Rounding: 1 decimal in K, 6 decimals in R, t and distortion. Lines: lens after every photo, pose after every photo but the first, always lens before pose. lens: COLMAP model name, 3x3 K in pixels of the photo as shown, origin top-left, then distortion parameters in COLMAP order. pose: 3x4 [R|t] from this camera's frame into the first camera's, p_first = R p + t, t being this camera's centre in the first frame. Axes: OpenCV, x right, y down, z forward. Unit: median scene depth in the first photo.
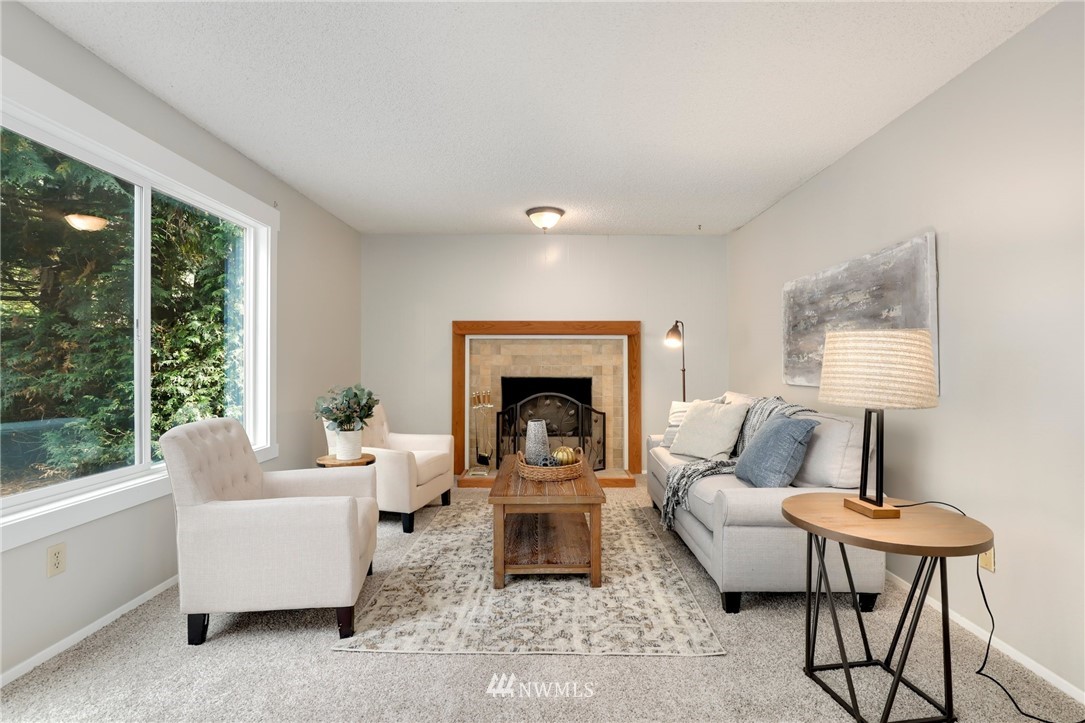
lens RADIAL K [[516.1, 0, 541.1], [0, 516.1, 362.0], [0, 0, 1]] dist [-0.019783, 0.001645]
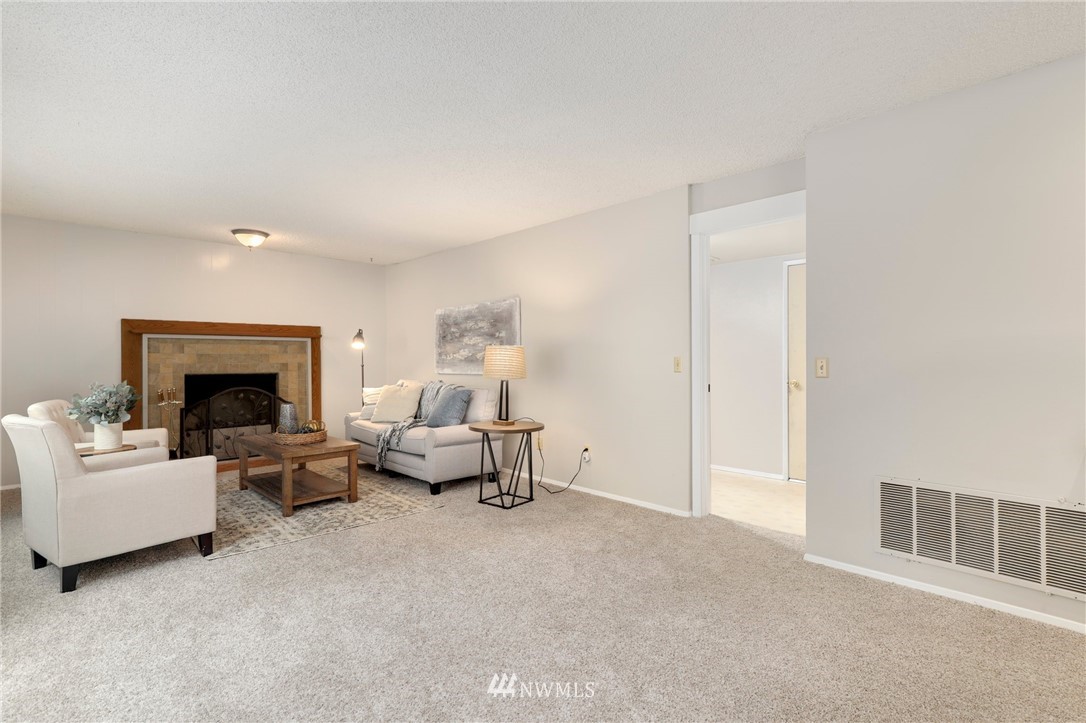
lens RADIAL K [[516.6, 0, 542.9], [0, 516.6, 363.3], [0, 0, 1]] dist [-0.019783, 0.001645]
pose [[0.726891, -0.010475, 0.686673, -0.462490], [0.003807, 0.999930, 0.011223, -0.005336], [-0.686742, -0.005544, 0.726880, -0.458623]]
